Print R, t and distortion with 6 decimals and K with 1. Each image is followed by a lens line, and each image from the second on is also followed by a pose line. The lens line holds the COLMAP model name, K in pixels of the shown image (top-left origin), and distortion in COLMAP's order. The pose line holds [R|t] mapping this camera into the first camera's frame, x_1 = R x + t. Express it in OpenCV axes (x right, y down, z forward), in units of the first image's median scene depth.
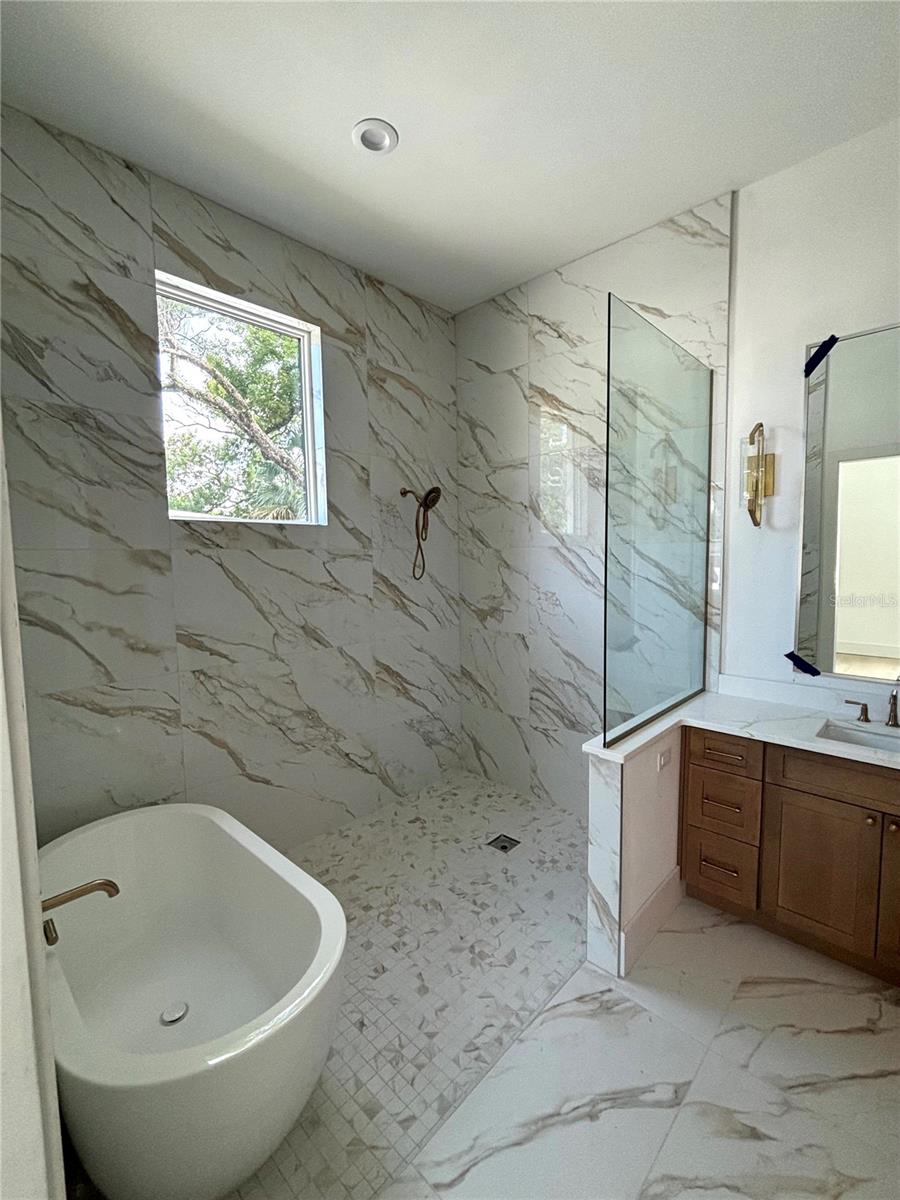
lens RADIAL K [[504.3, 0, 450.9], [0, 504.3, 599.1], [0, 0, 1]] dist [0.001535, 0.000158]
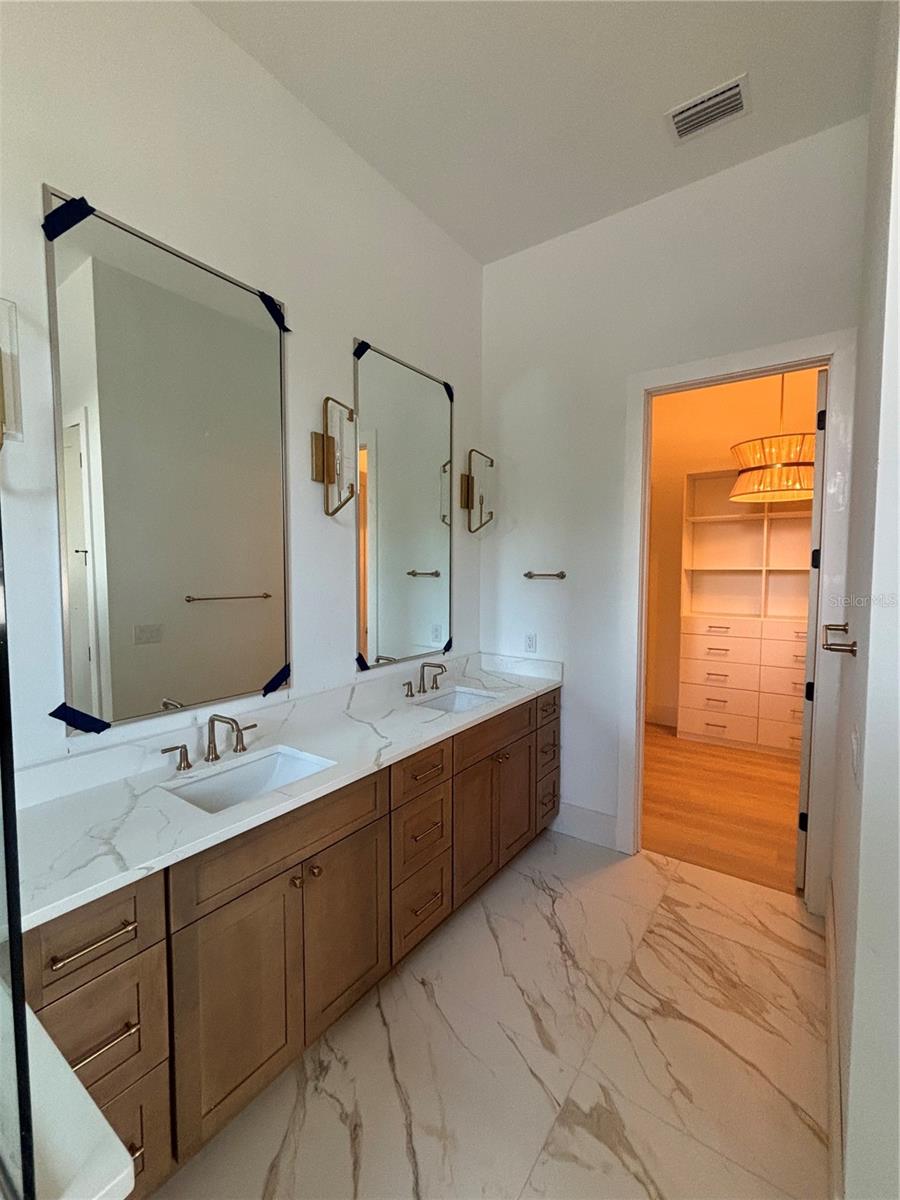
lens RADIAL K [[504.3, 0, 451.7], [0, 504.3, 601.7], [0, 0, 1]] dist [0.001535, 0.000158]
pose [[-0.144985, -0.042661, 0.988514, 0.034543], [0.082047, 0.995111, 0.054979, -0.012069], [-0.986026, 0.089076, -0.140776, 0.696126]]
